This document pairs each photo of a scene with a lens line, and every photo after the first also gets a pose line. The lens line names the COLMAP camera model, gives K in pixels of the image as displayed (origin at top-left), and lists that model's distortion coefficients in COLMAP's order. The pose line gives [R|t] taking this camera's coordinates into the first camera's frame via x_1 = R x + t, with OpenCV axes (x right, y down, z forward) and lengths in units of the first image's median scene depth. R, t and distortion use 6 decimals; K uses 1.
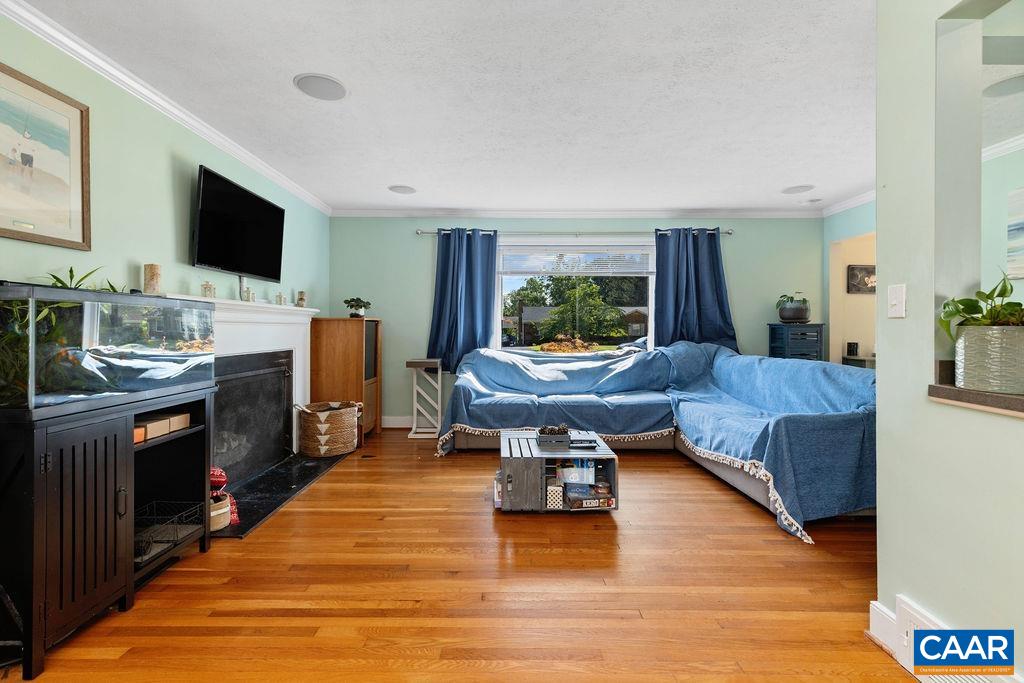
lens RADIAL K [[458.2, 0, 512.9], [0, 458.2, 326.9], [0, 0, 1]] dist [0.002525, 0.000262]
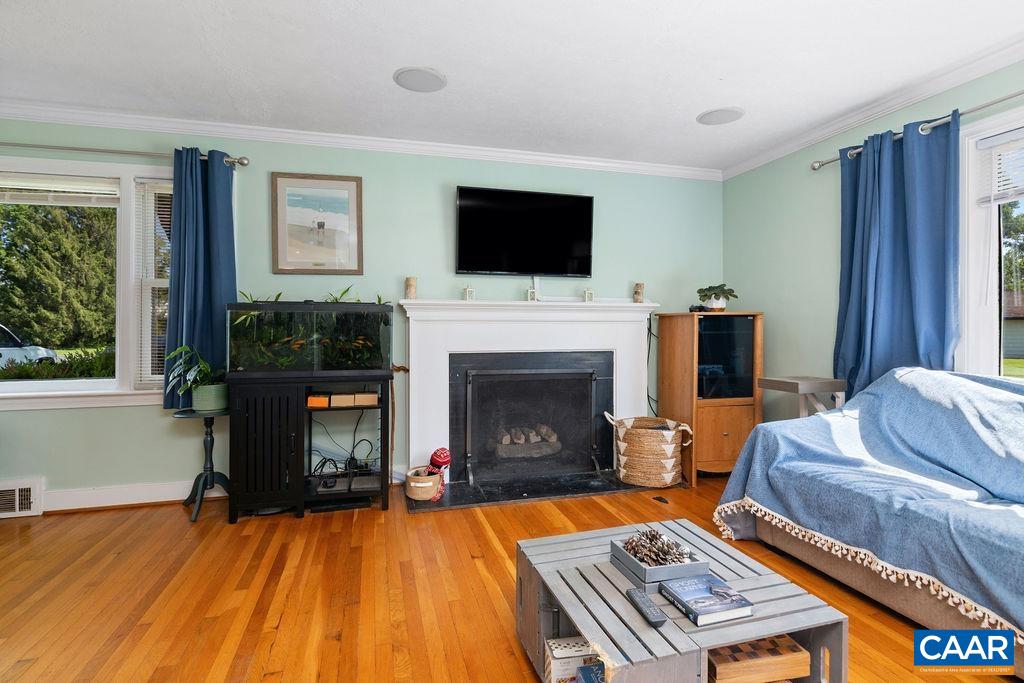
lens RADIAL K [[514.2, 0, 533.0], [0, 514.2, 324.4], [0, 0, 1]] dist [-0.005241, -0.000765]
pose [[0.265540, -0.008143, -0.964066, 0.513224], [0.004929, 0.999963, -0.007089, 0.005555], [0.964087, -0.002870, 0.265570, 0.692384]]
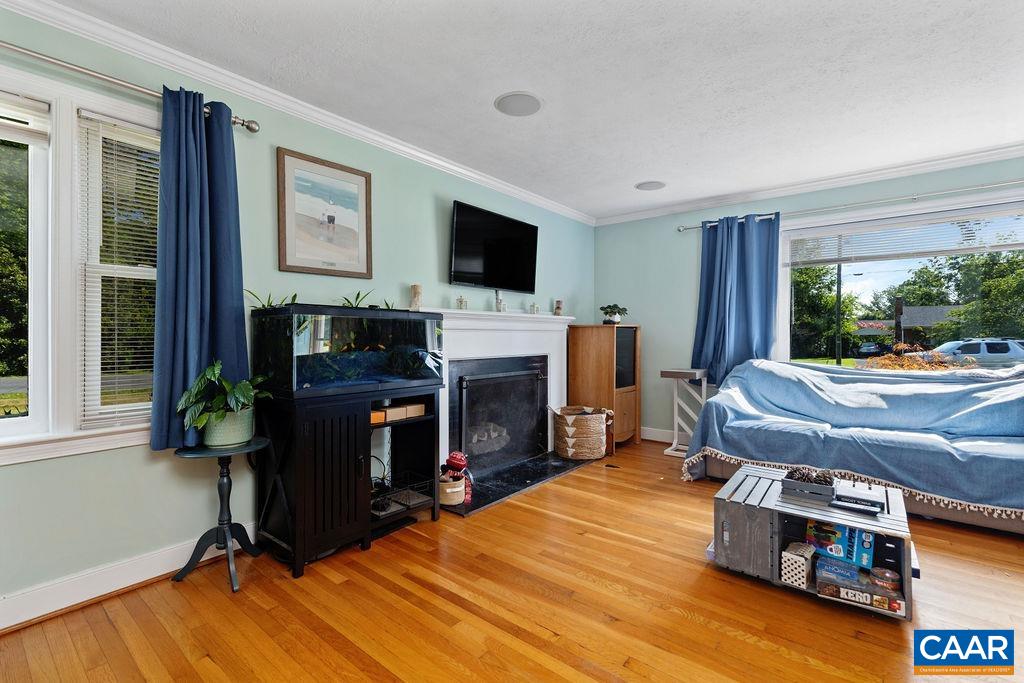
lens RADIAL K [[458.2, 0, 518.0], [0, 458.2, 332.6], [0, 0, 1]] dist [0.002525, 0.000262]
pose [[0.774366, -0.005098, -0.632717, 0.176858], [0.003230, 0.999986, -0.004104, 0.001572], [0.632730, 0.001135, 0.774372, 0.139640]]
